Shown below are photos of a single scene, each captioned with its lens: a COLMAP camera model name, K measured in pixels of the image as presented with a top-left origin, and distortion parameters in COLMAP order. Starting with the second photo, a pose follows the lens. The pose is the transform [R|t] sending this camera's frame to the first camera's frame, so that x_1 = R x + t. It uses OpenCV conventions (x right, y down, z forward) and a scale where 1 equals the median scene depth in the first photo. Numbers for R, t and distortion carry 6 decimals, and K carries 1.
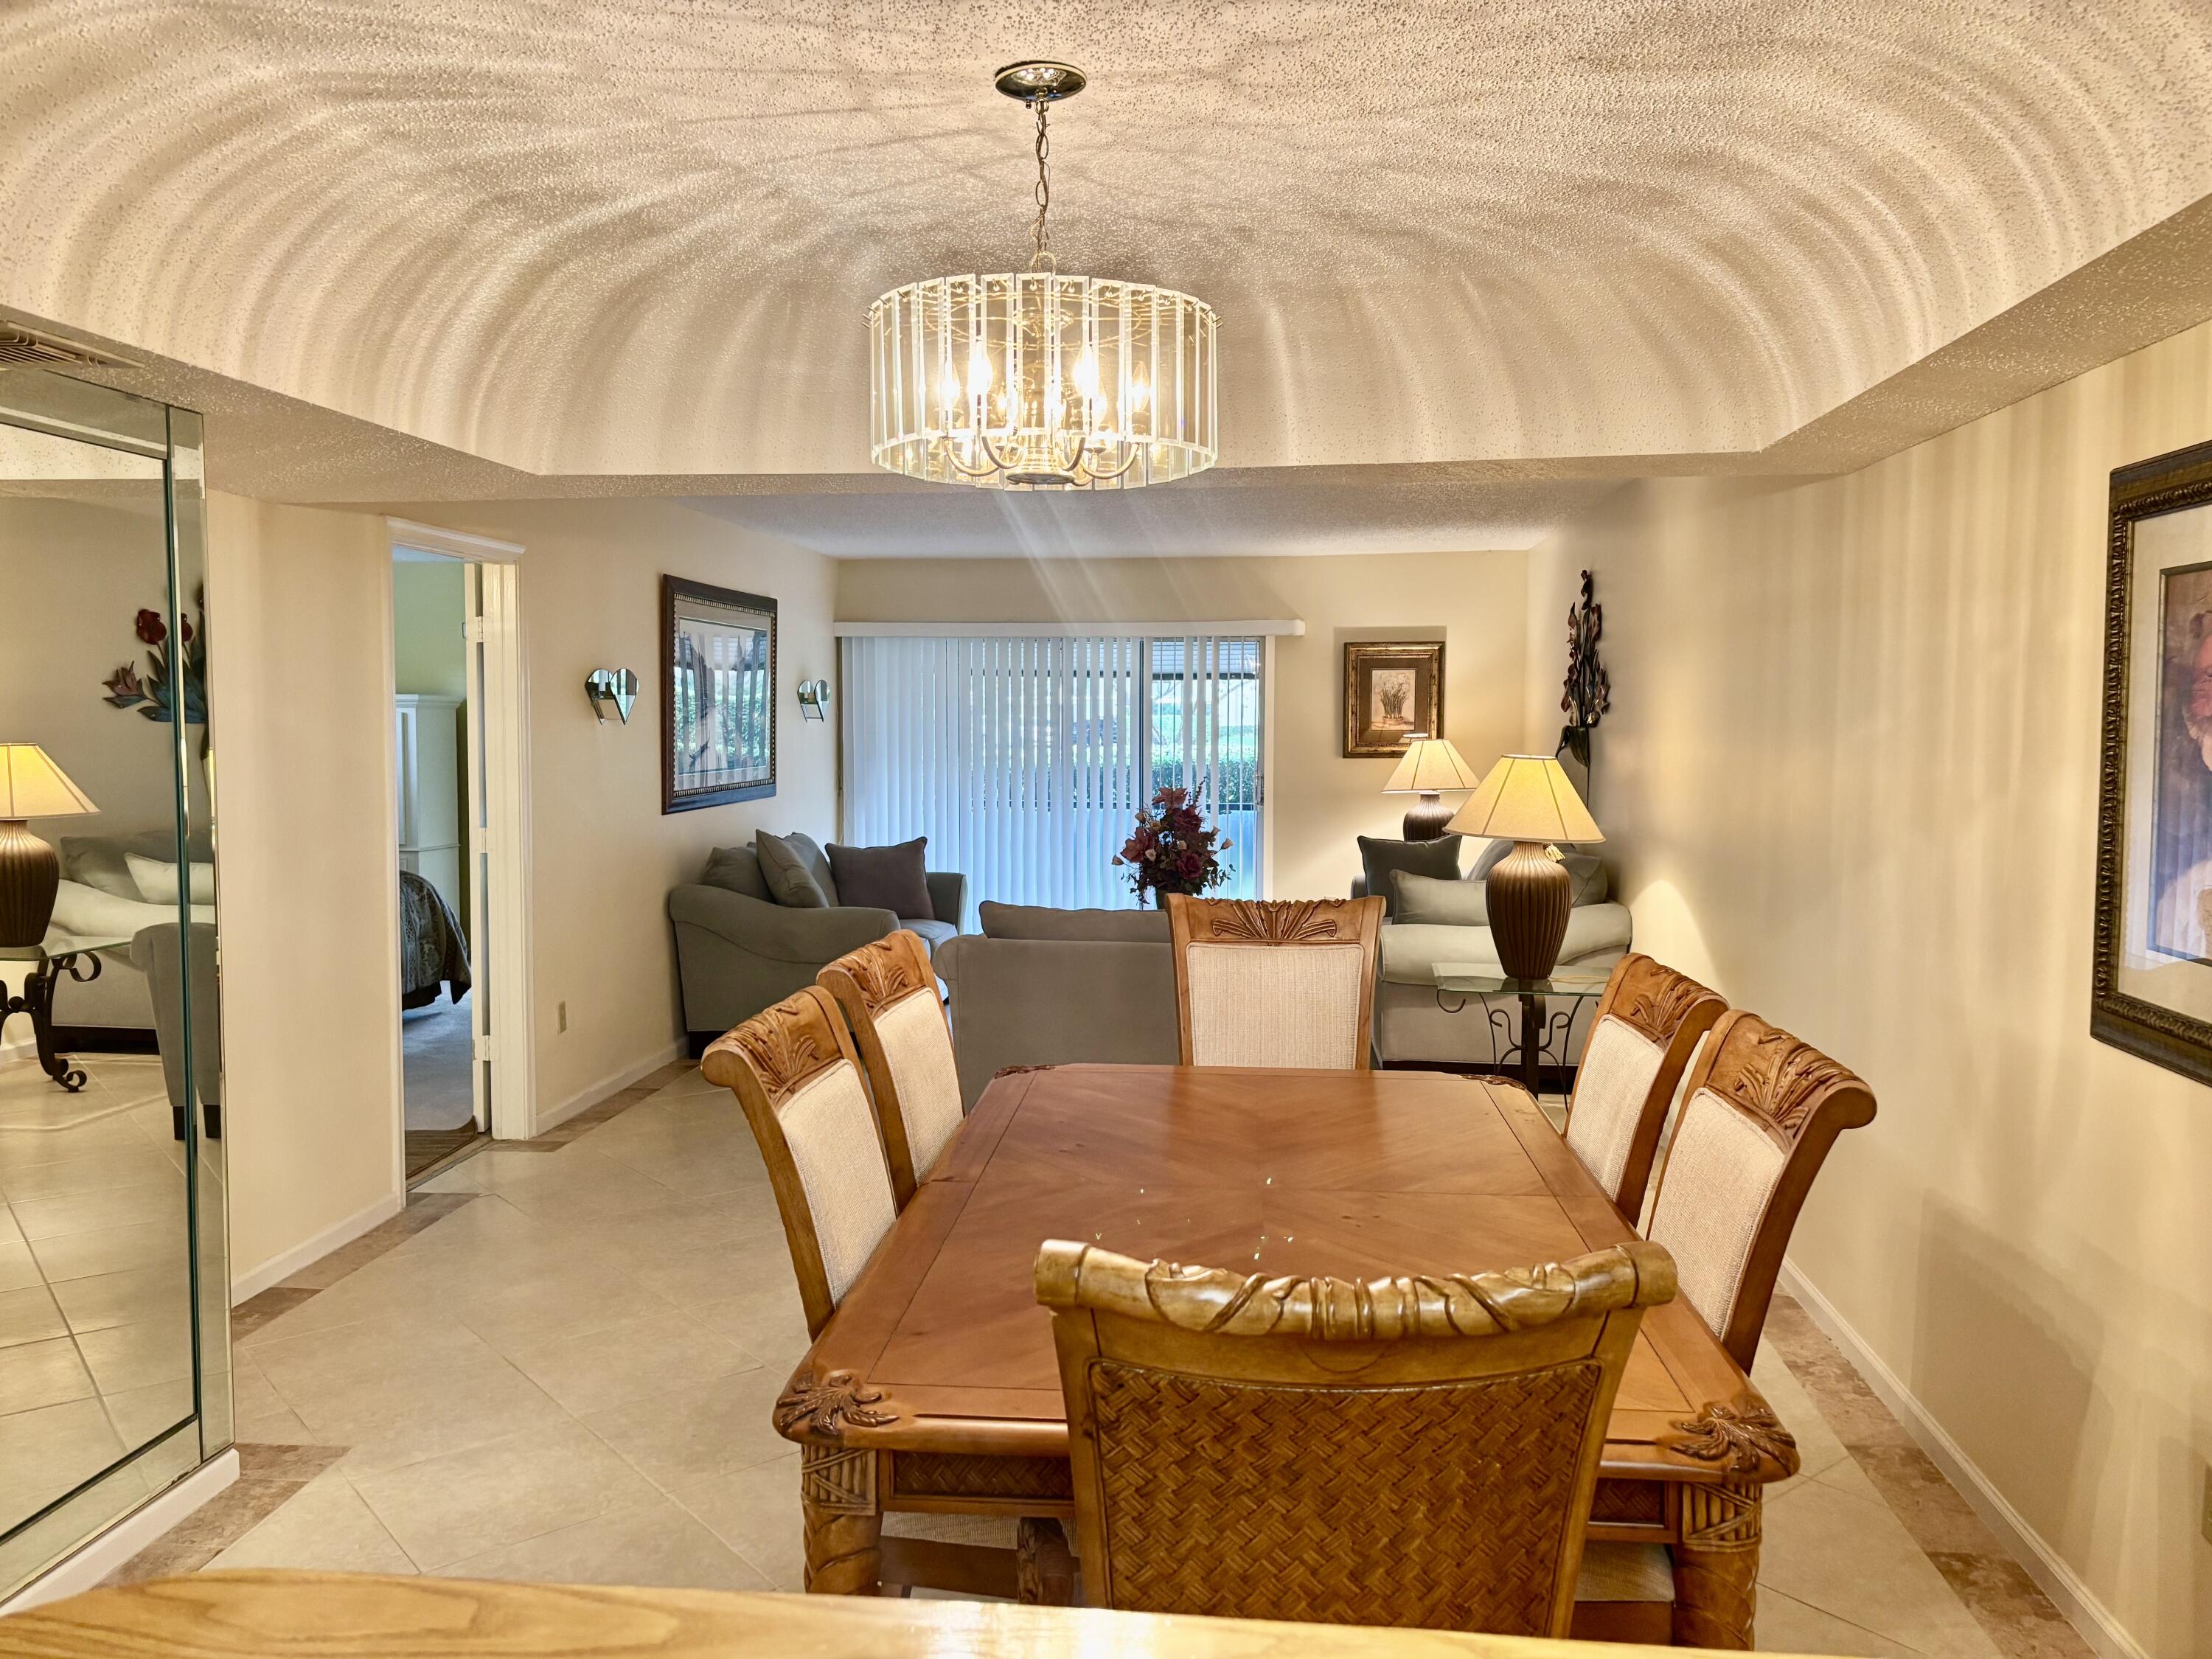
lens RADIAL K [[1690.4, 0, 1112.1], [0, 1690.4, 818.0], [0, 0, 1]] dist [0.061089, -0.077119]
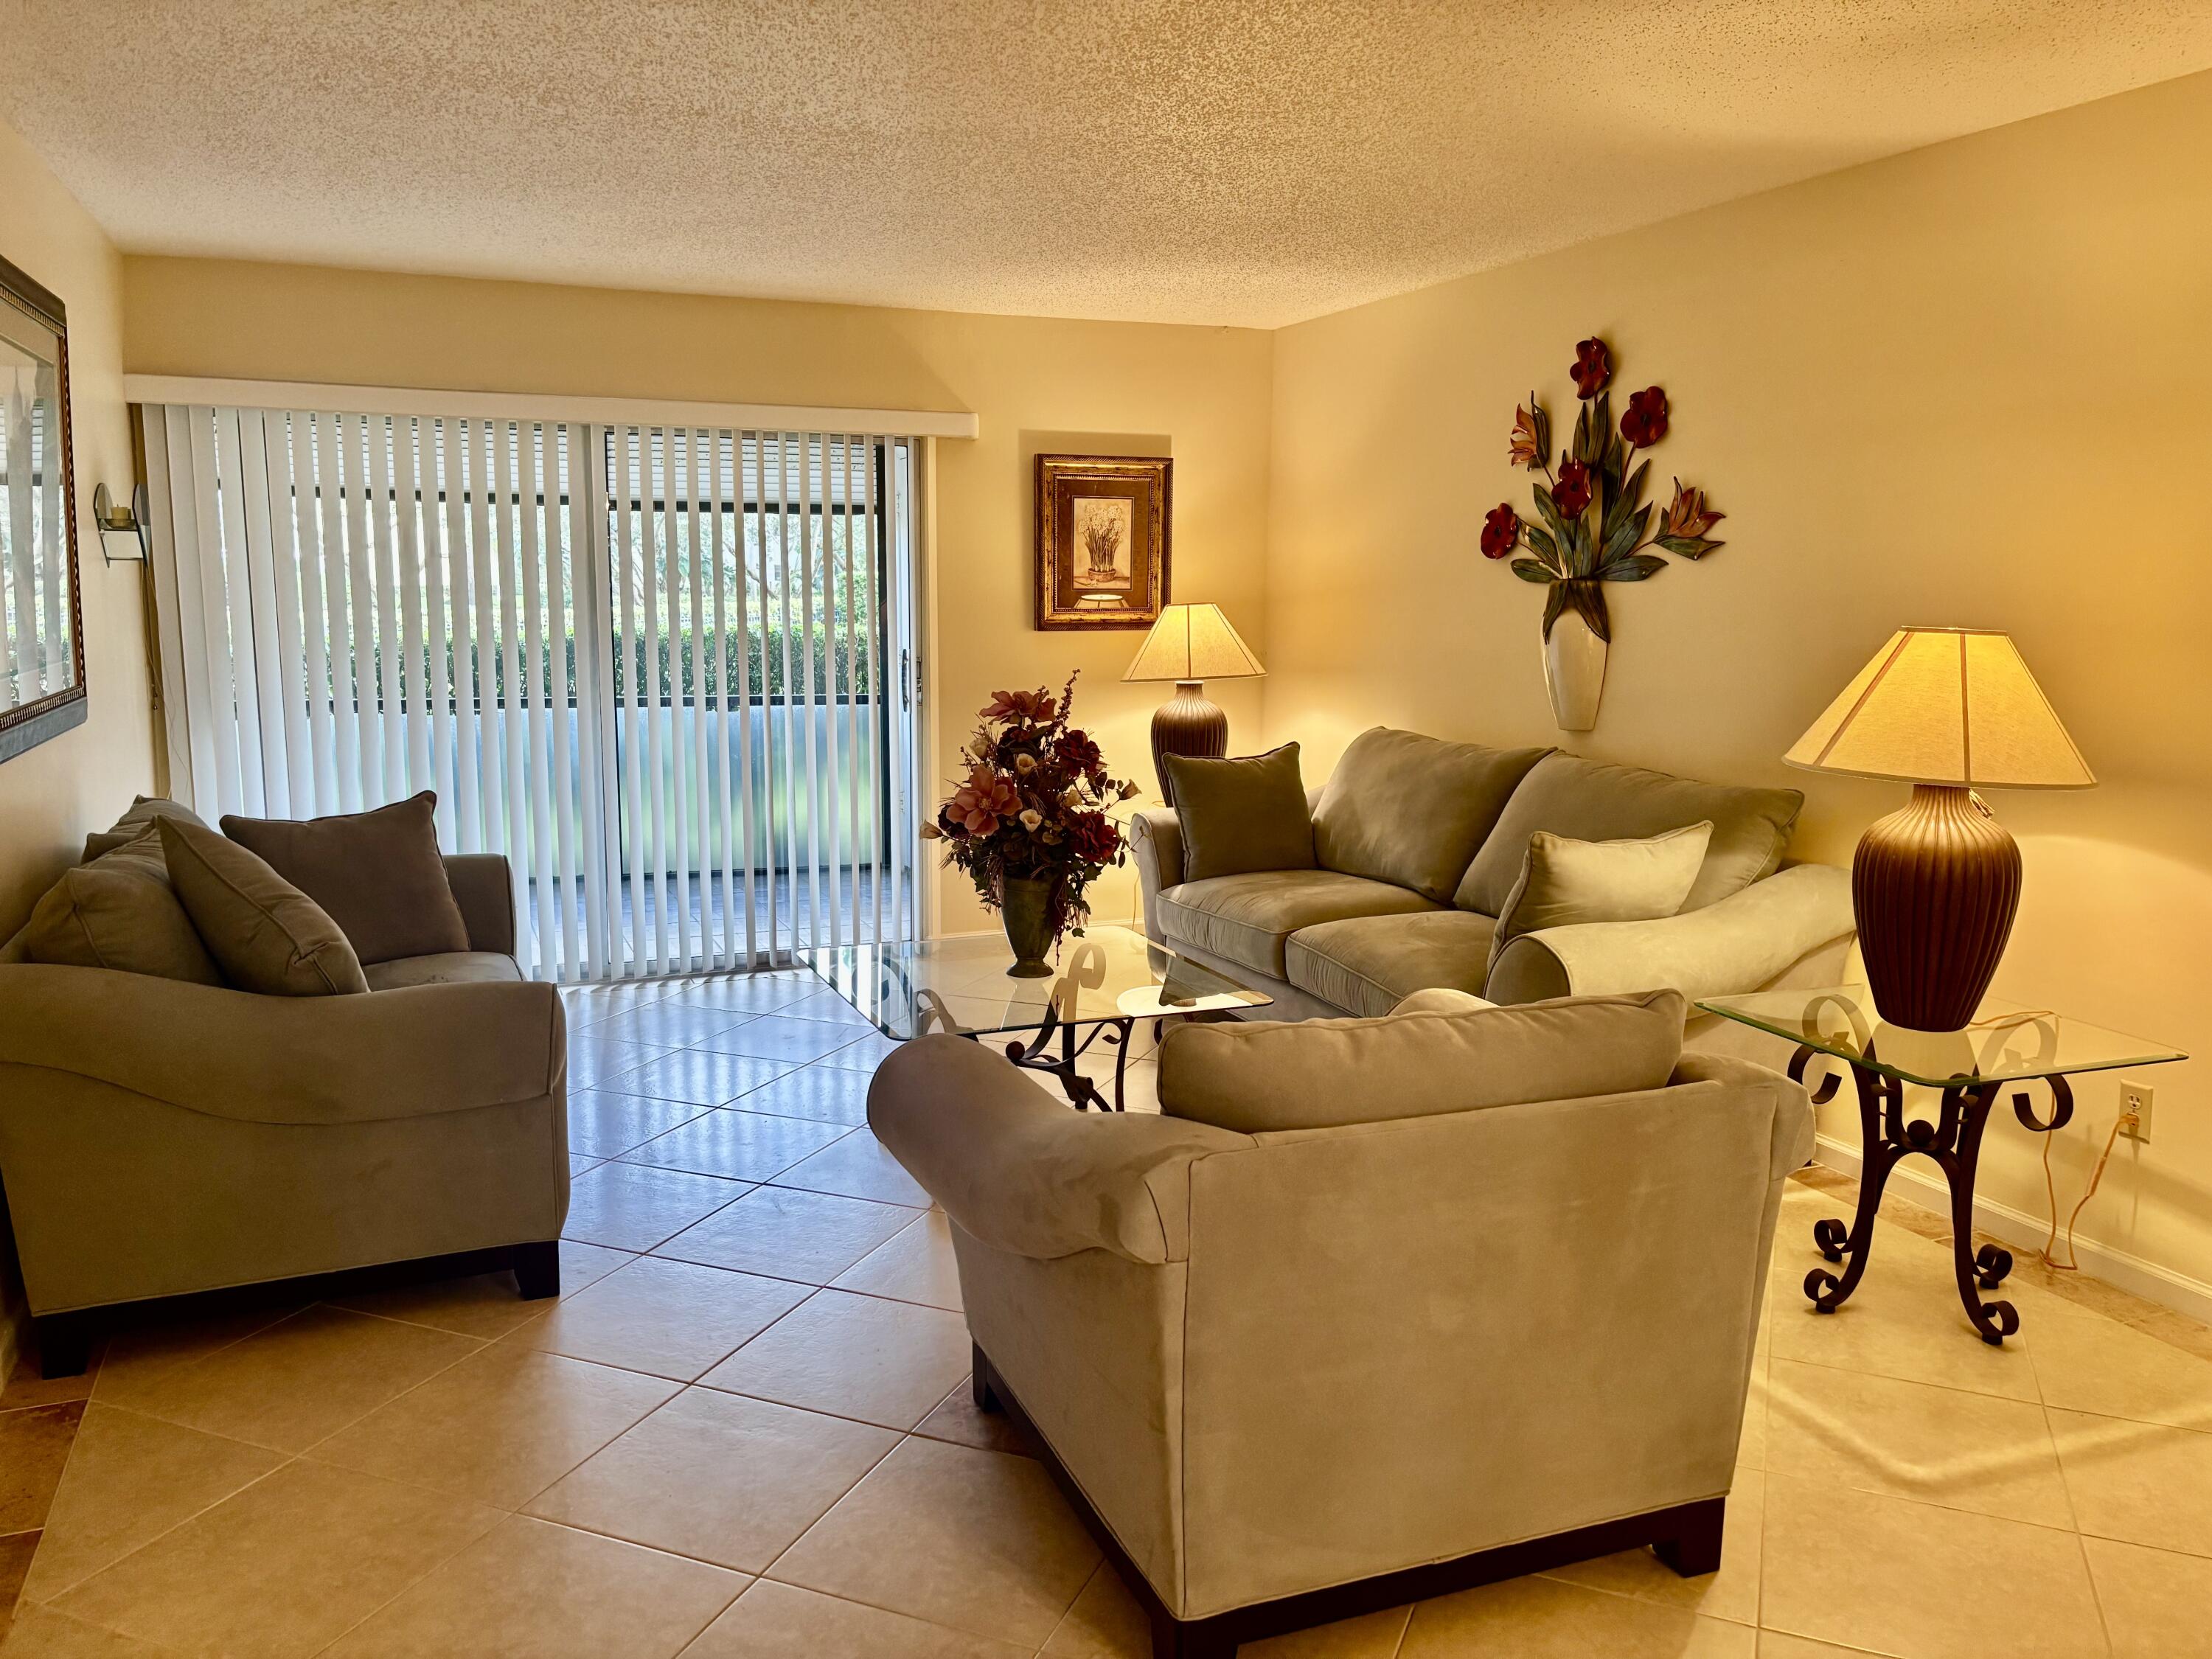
lens RADIAL K [[1690.4, 0, 1101.1], [0, 1690.4, 813.3], [0, 0, 1]] dist [0.061089, -0.077119]
pose [[0.878574, -0.060404, 0.473771, -0.204348], [0.024437, 0.996356, 0.081714, -0.022320], [-0.476980, -0.060214, 0.876849, 0.507942]]
